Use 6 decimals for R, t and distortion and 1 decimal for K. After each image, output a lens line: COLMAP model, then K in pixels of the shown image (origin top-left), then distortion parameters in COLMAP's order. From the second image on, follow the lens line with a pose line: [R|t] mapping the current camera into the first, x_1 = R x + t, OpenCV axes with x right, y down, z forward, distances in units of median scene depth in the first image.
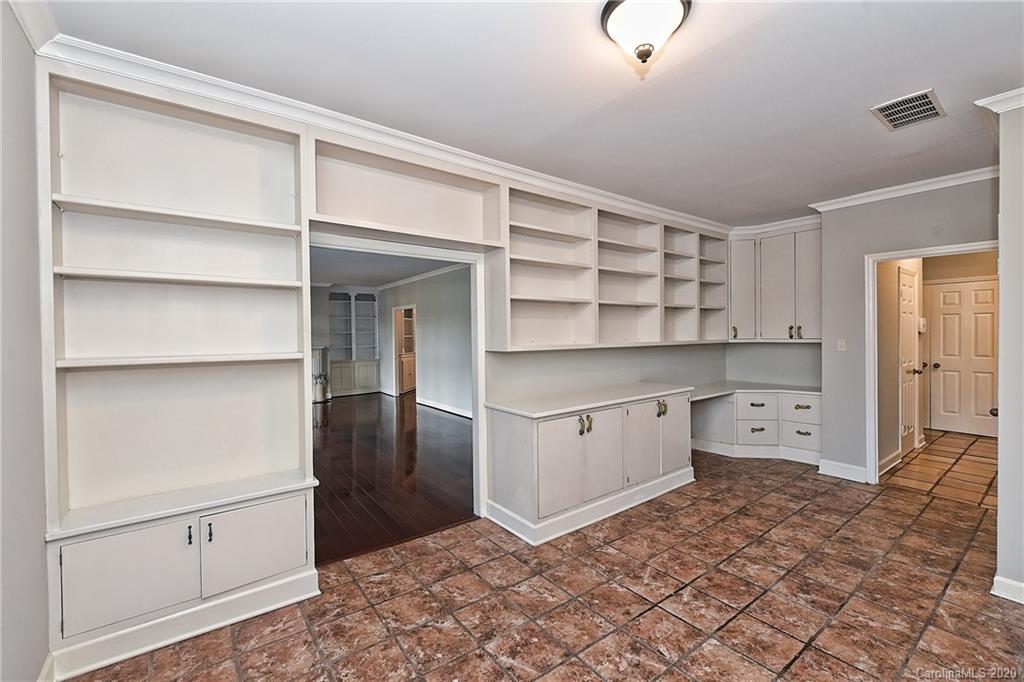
lens RADIAL K [[411.7, 0, 513.7], [0, 411.7, 337.9], [0, 0, 1]] dist [-0.002337, -0.000345]
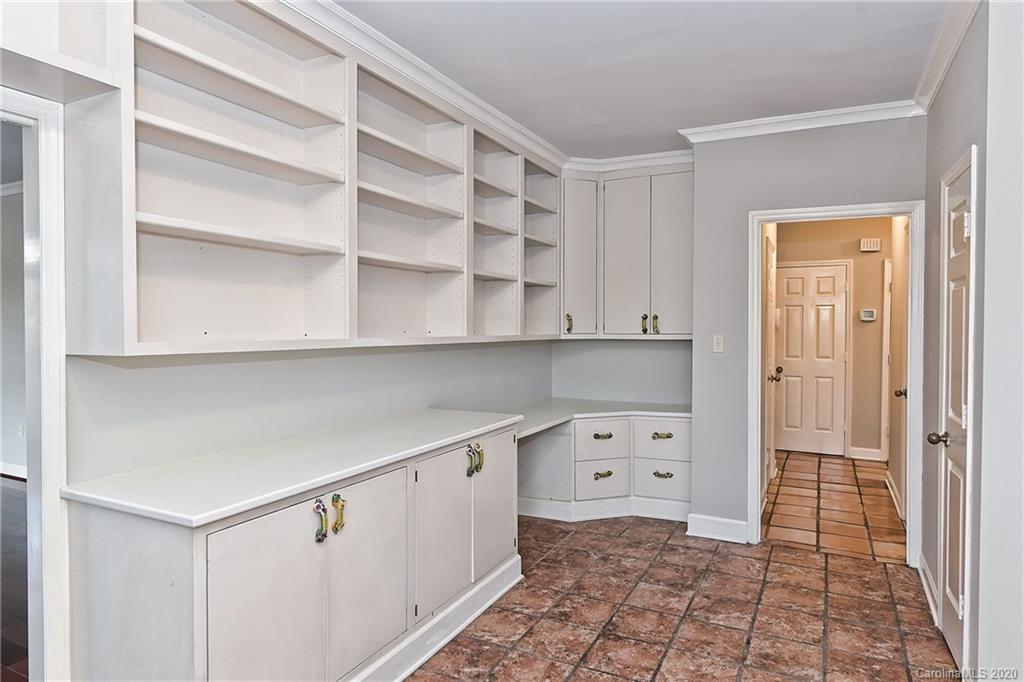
lens RADIAL K [[626.0, 0, 517.1], [0, 626.0, 334.1], [0, 0, 1]] dist [0.017684, -0.003354]
pose [[0.892774, 0.007499, 0.450443, 0.036535], [-0.007075, 0.999972, -0.002625, 0.008339], [-0.450449, -0.000844, 0.892802, 0.232357]]
